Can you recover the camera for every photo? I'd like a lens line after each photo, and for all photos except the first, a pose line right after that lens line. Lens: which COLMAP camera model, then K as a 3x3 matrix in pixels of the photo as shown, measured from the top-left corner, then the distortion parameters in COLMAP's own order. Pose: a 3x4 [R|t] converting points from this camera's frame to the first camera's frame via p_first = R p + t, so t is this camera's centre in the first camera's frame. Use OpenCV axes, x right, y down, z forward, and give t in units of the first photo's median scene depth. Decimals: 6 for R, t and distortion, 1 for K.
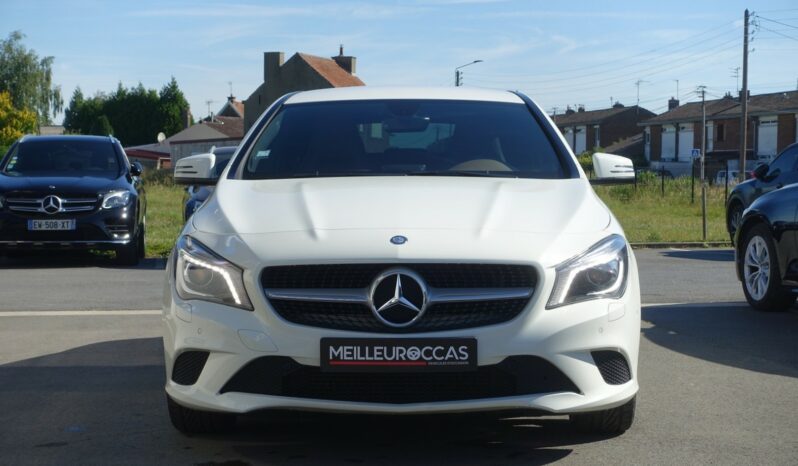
lens RADIAL K [[1613.8, 0, 399.0], [0, 1613.8, 233.0], [0, 0, 1]] dist [-0.032789, -0.093549]
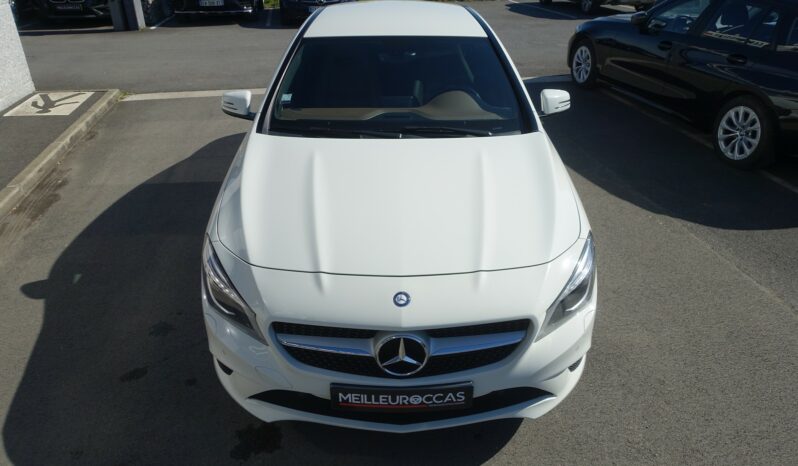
lens RADIAL K [[553.0, 0, 399.0], [0, 553.0, 233.0], [0, 0, 1]] dist [0.000124, 0.001230]
pose [[0.999577, -0.012260, 0.026367, -0.010712], [-0.001306, 0.886936, 0.461891, -0.198199], [-0.029049, -0.461730, 0.886545, 0.714087]]
